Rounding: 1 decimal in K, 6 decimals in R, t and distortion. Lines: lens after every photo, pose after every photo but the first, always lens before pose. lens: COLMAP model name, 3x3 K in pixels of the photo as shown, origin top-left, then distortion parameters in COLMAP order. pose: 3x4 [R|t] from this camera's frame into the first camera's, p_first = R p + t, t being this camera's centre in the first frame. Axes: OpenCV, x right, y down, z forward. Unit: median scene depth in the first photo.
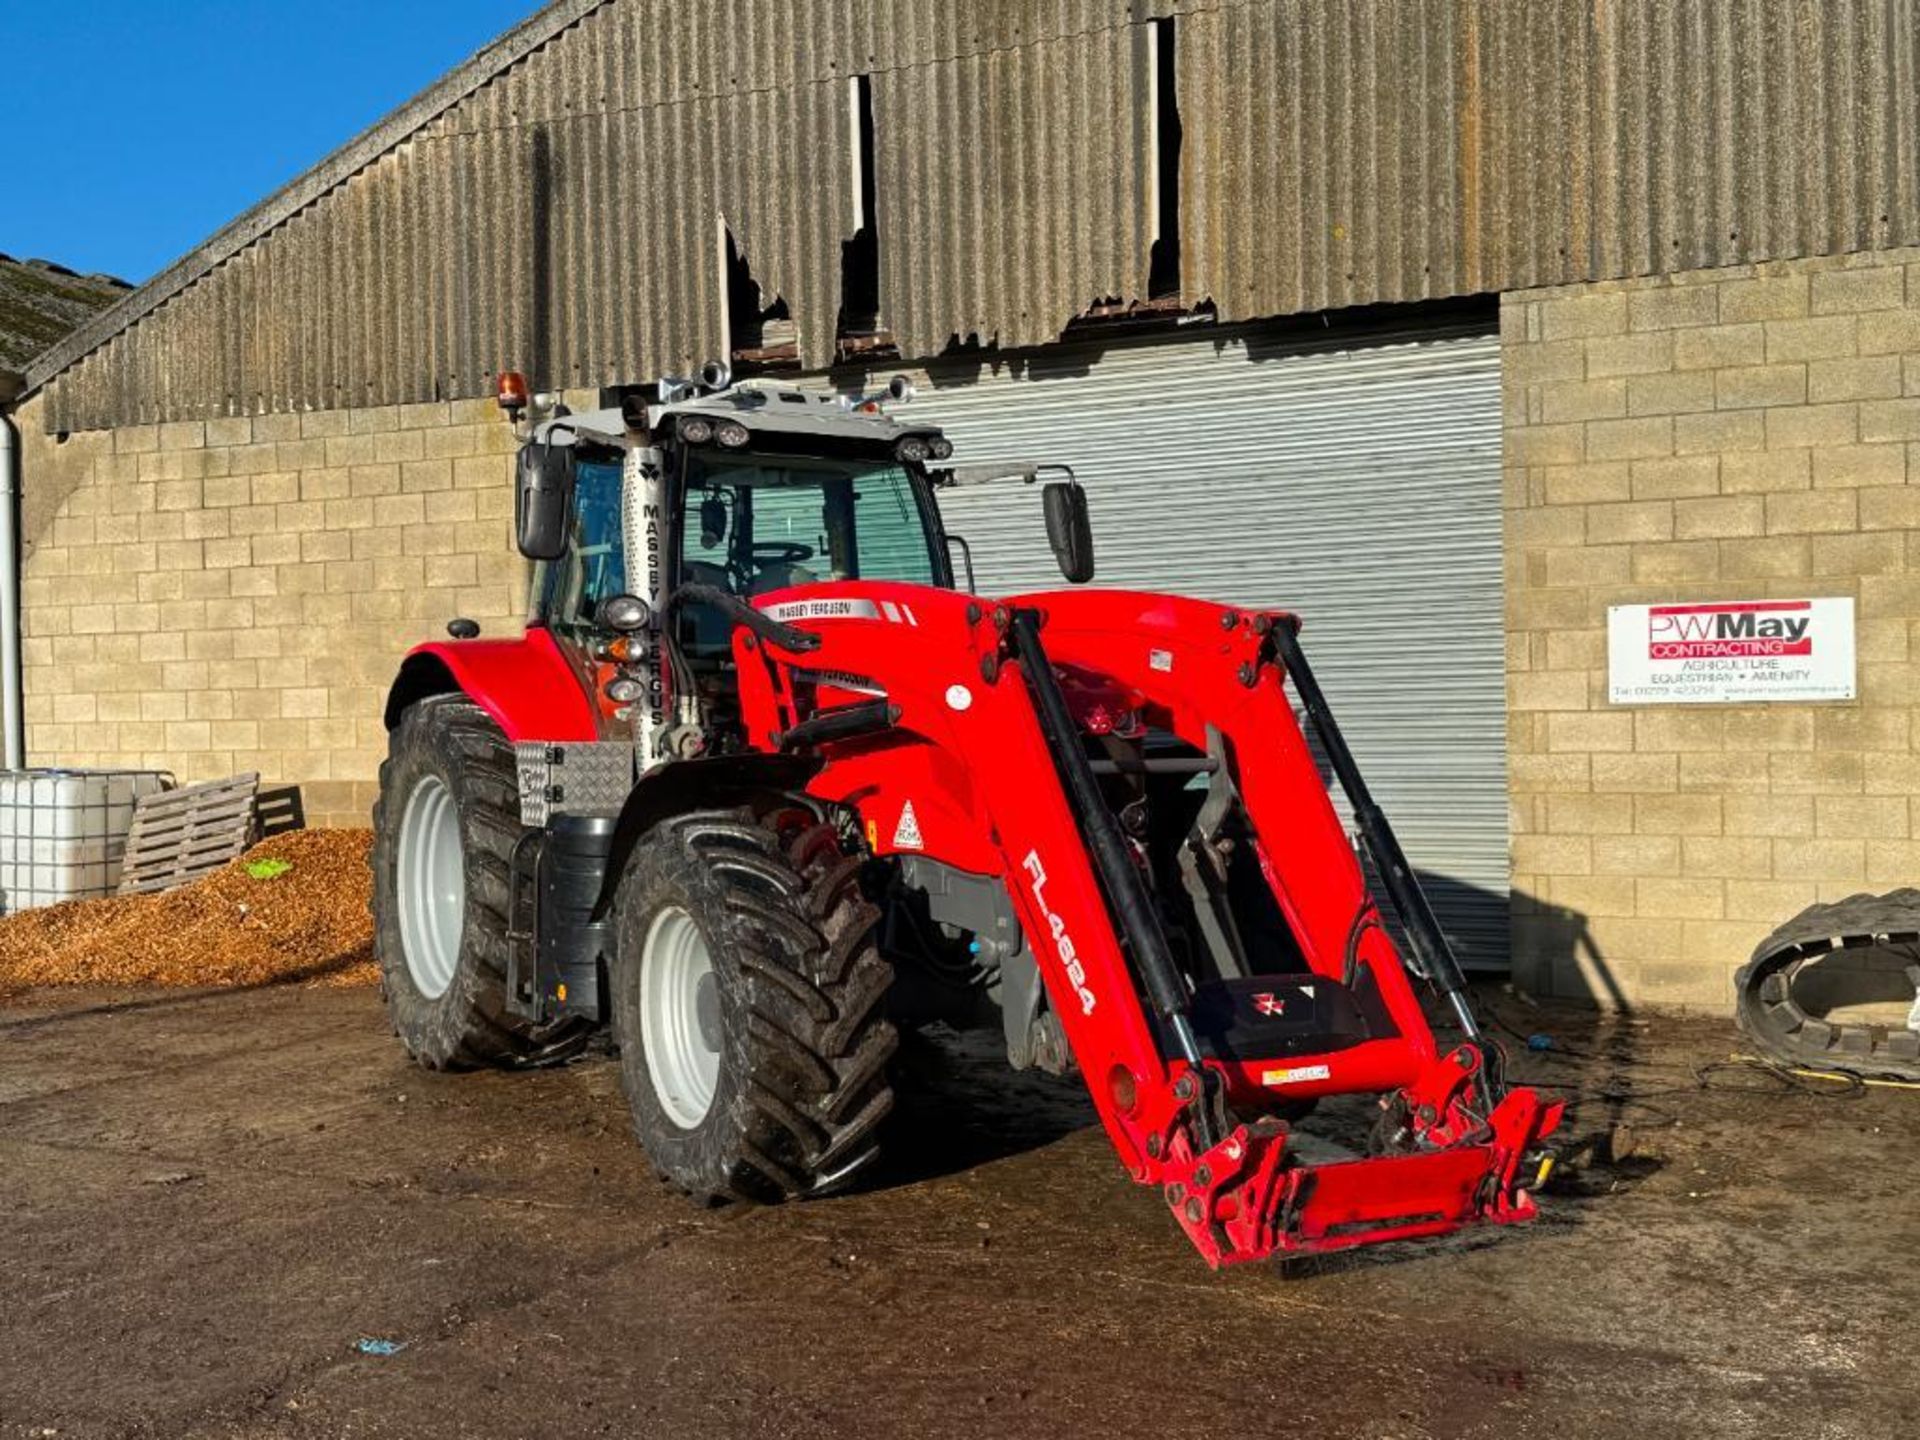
lens RADIAL K [[2117.0, 0, 975.3], [0, 2117.0, 721.3], [0, 0, 1]] dist [0.049441, 0.000000]
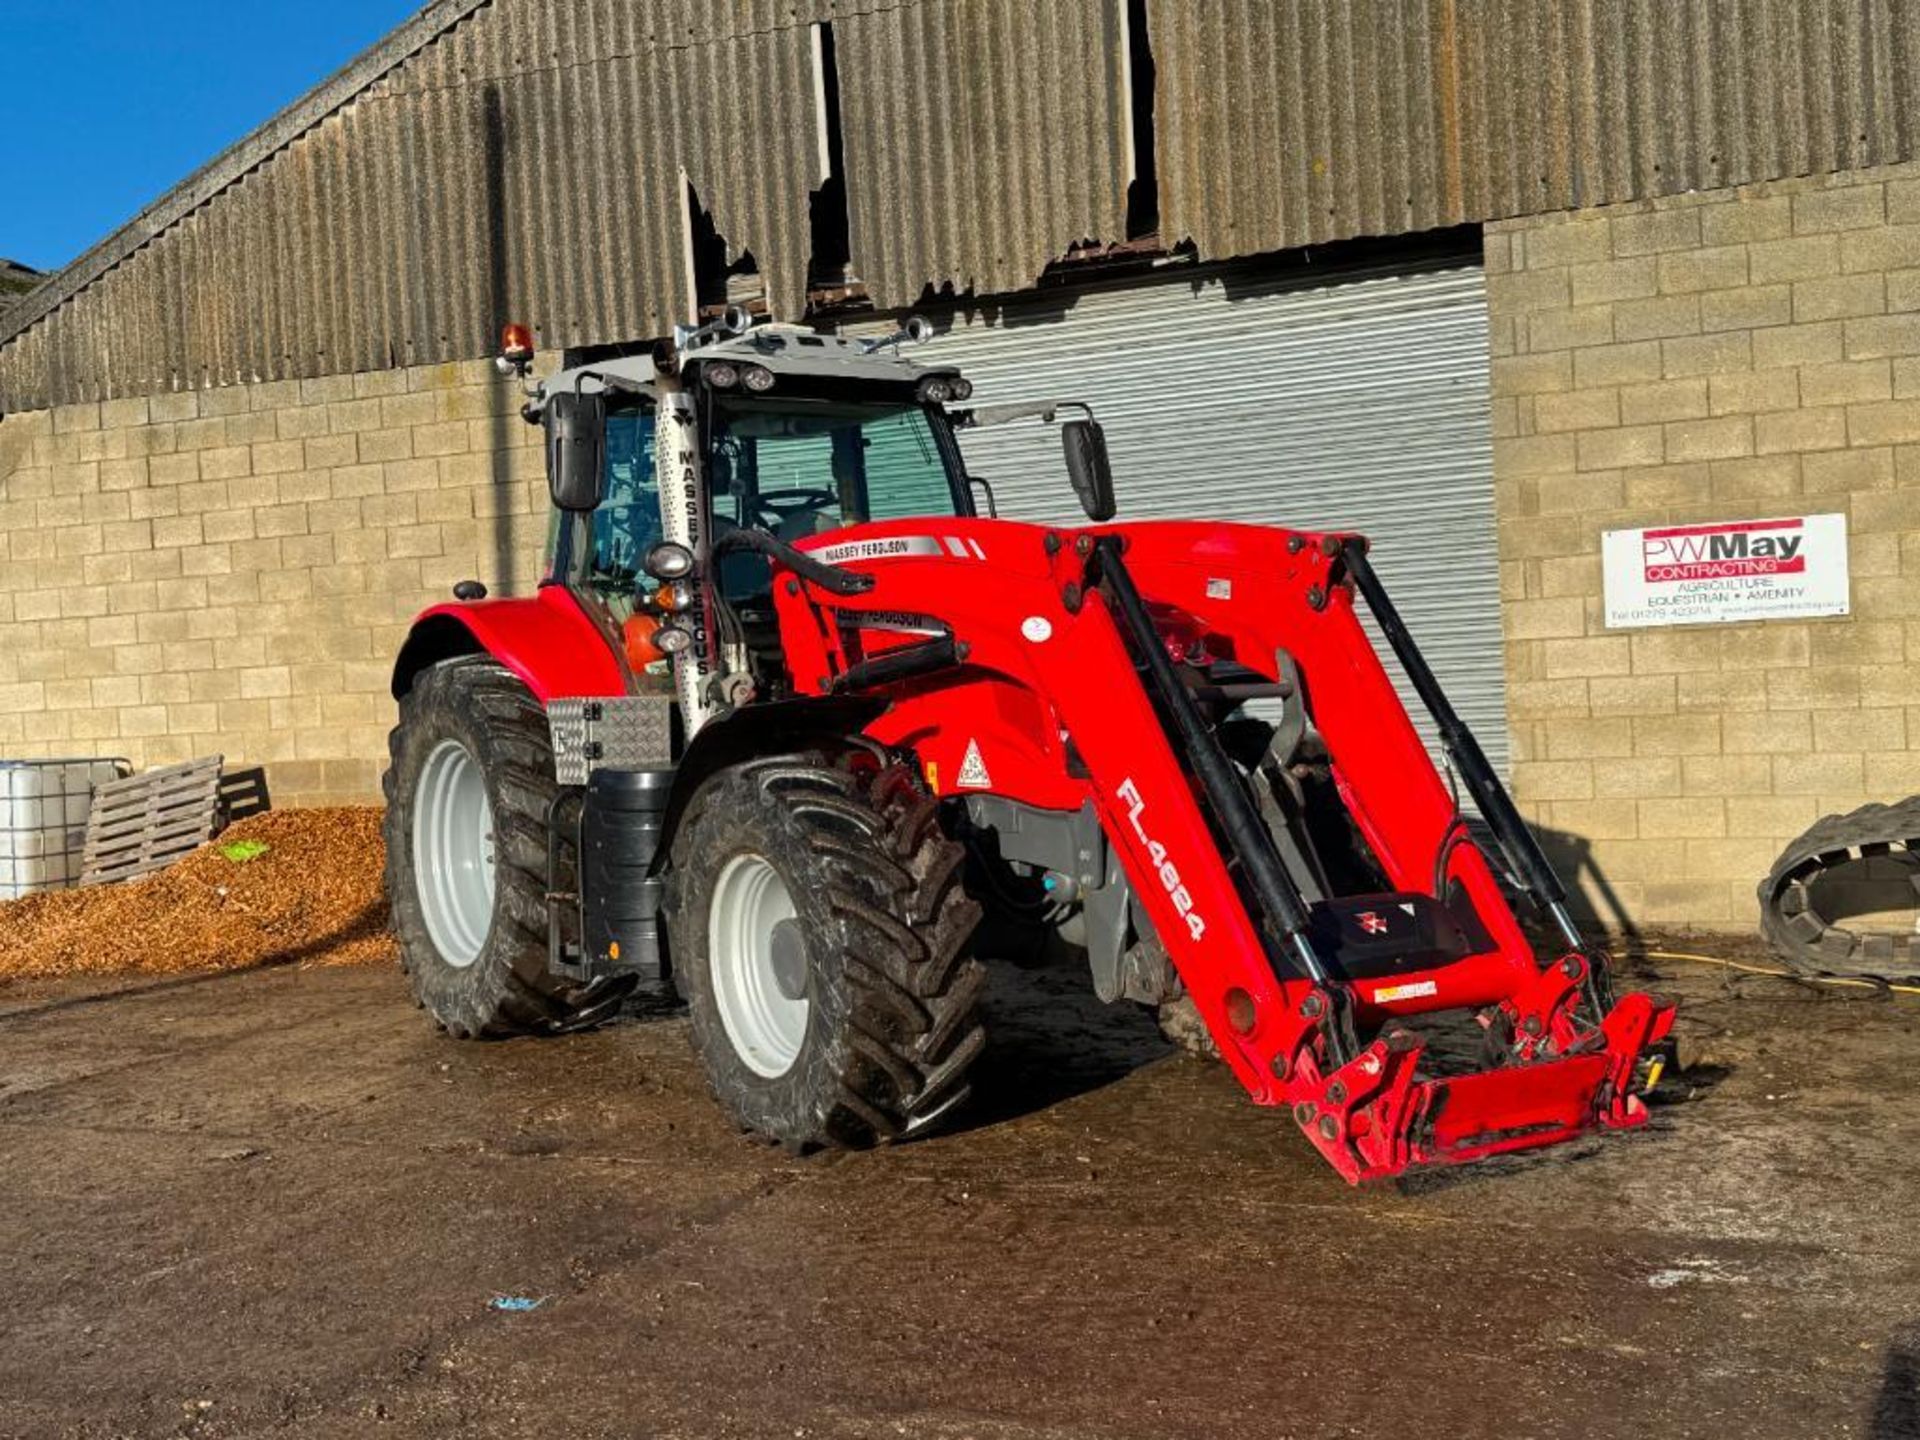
lens RADIAL K [[2117.0, 0, 969.0], [0, 2117.0, 718.8], [0, 0, 1]] dist [0.049441, 0.000000]
pose [[0.998076, -0.038090, 0.048926, -0.055862], [0.037496, 0.999212, 0.013019, 0.010260], [-0.049384, -0.011159, 0.998718, 0.008615]]
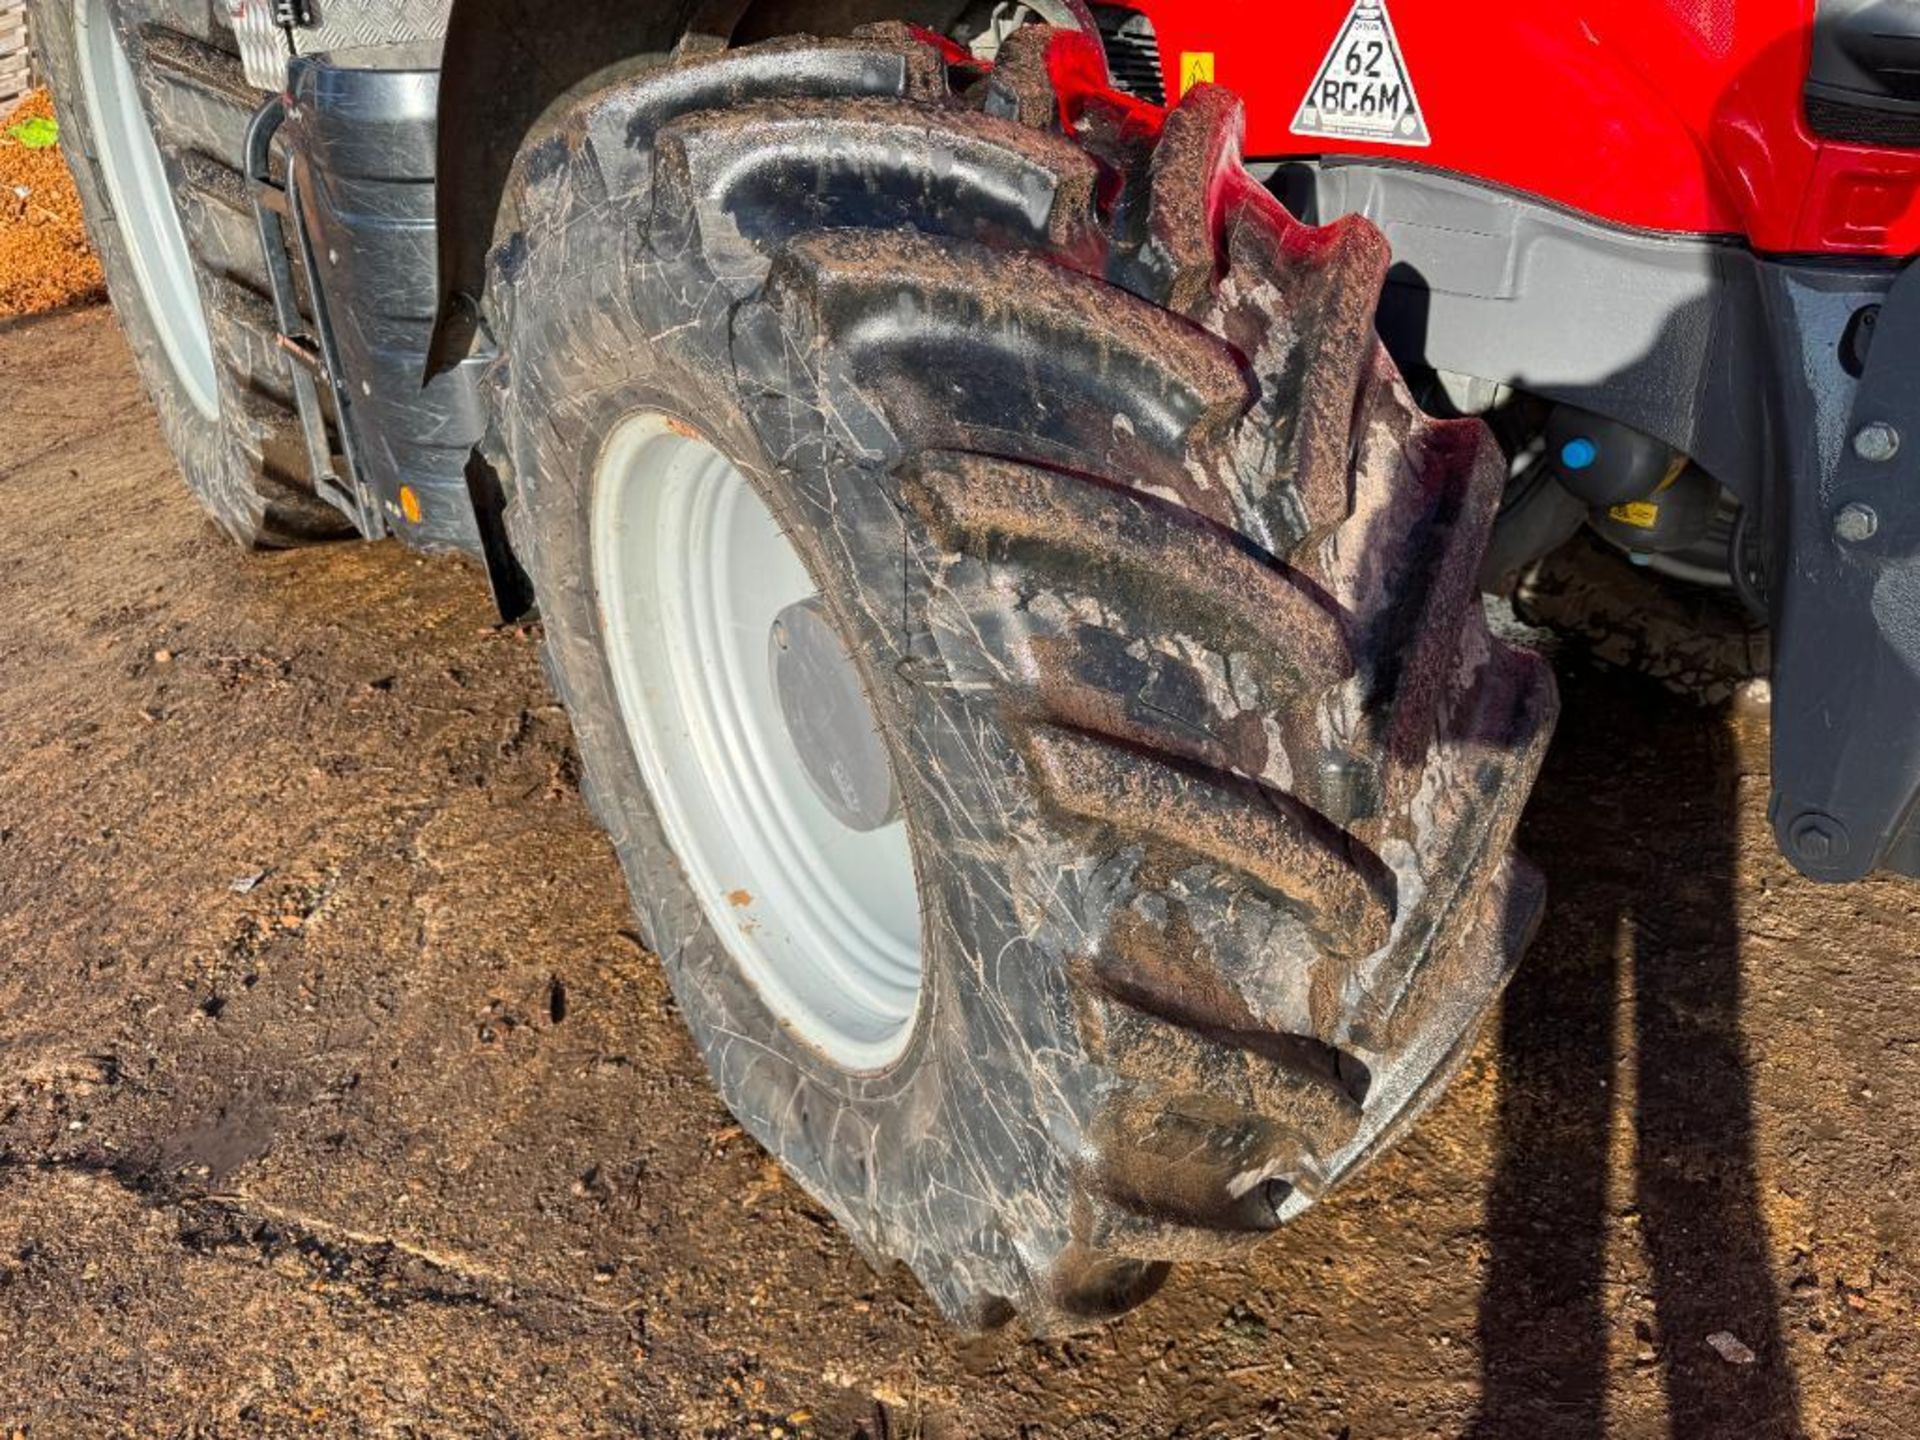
lens RADIAL K [[1439.4, 0, 950.6], [0, 1439.4, 717.9], [0, 0, 1]] dist [0.012519, -0.023665]
pose [[0.995053, -0.075645, 0.064404, -0.079163], [0.035109, 0.874185, 0.484322, 0.018961], [-0.092938, -0.479665, 0.872516, 0.528387]]
